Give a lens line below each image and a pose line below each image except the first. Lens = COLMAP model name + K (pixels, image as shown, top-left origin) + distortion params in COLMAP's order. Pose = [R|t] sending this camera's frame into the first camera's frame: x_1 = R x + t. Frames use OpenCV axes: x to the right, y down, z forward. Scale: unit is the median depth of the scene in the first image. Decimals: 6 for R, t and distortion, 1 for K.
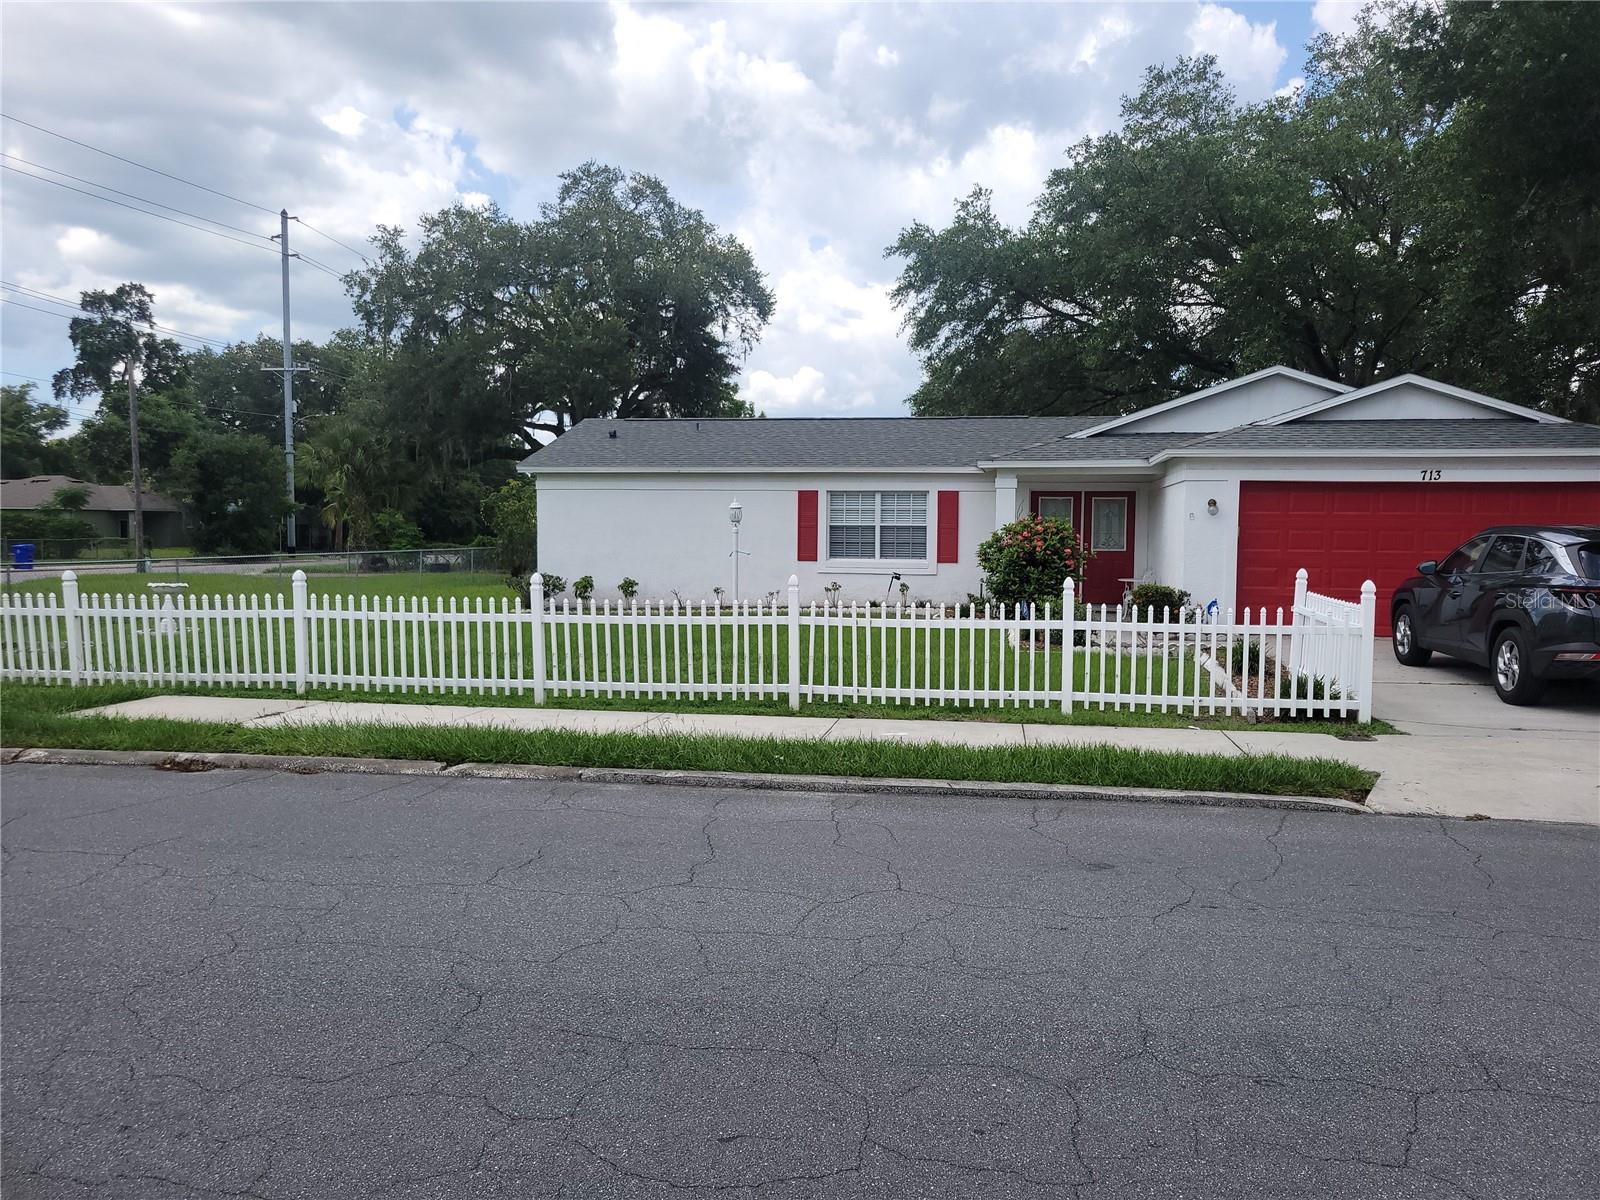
lens RADIAL K [[1189.2, 0, 800.0], [0, 1189.2, 600.0], [0, 0, 1]] dist [0.026608, 0.002516]
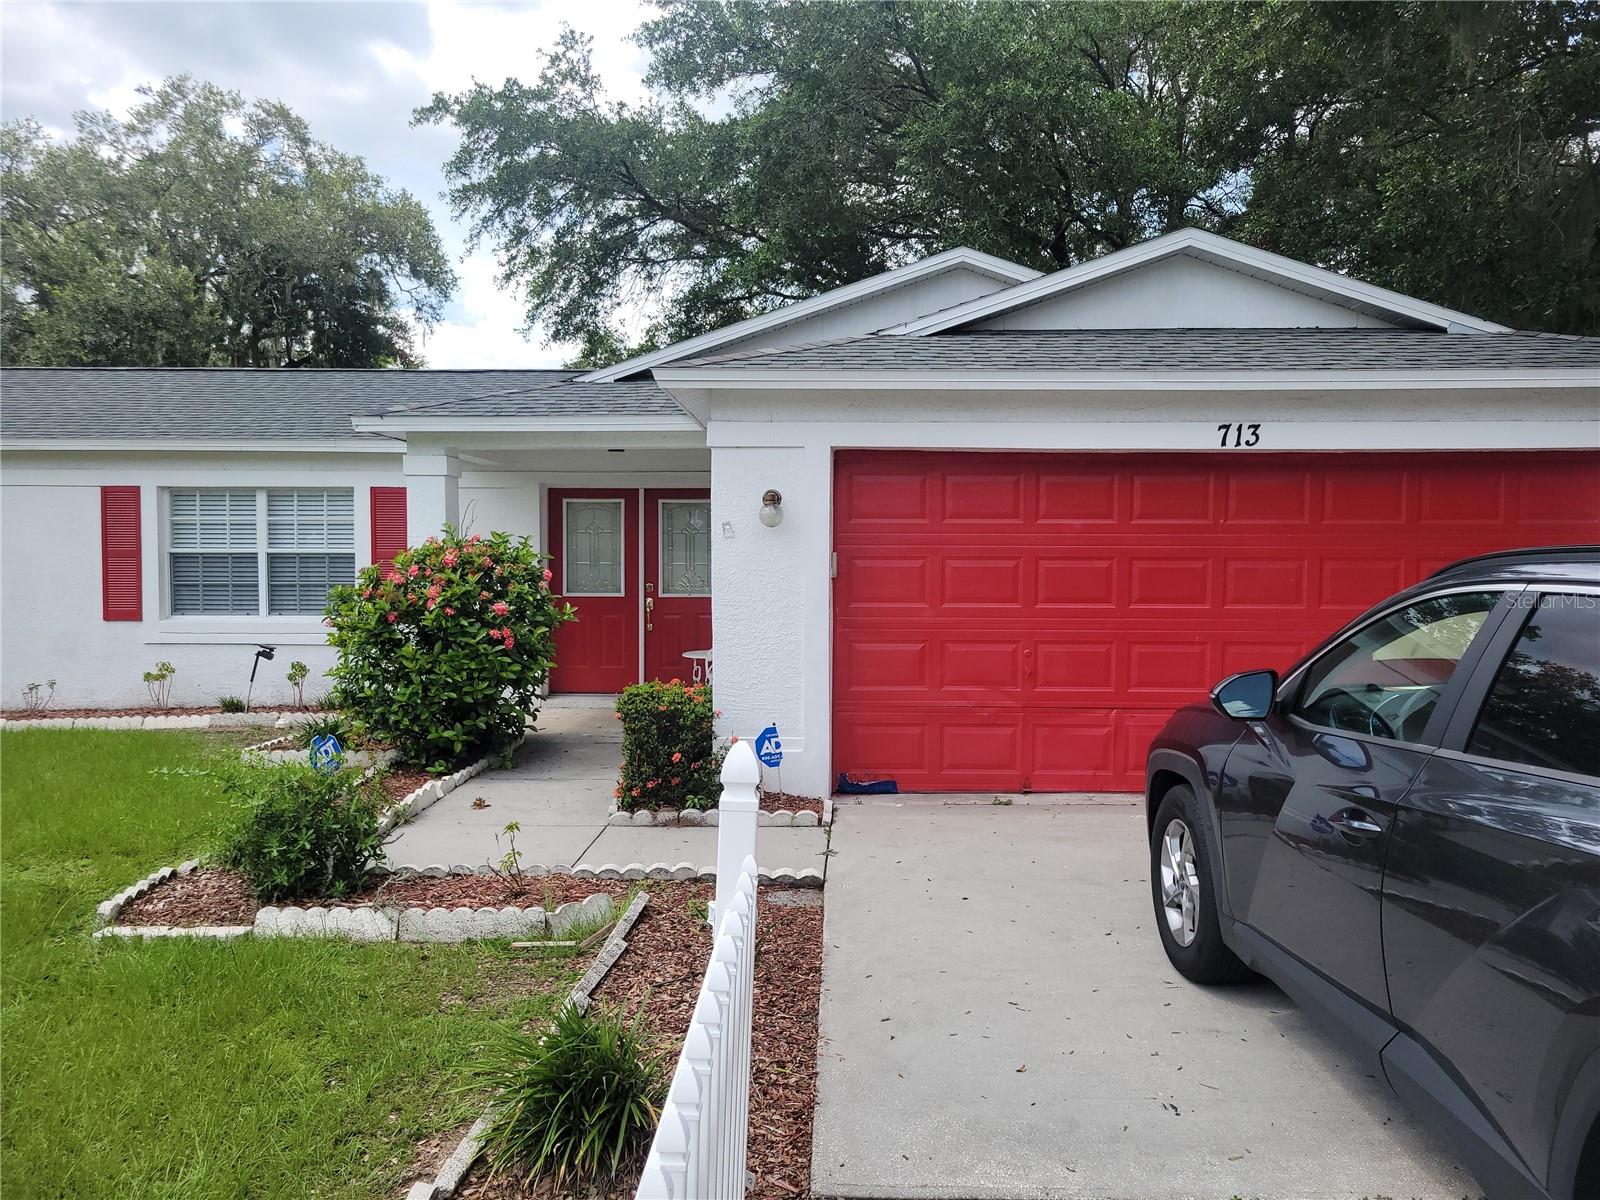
lens RADIAL K [[1189.2, 0, 800.0], [0, 1189.2, 600.0], [0, 0, 1]] dist [0.026608, 0.002516]
pose [[0.990004, -0.010311, 0.140663, 0.272964], [0.013301, 0.999705, -0.020339, -0.033003], [-0.140412, 0.022007, 0.989849, 0.529438]]
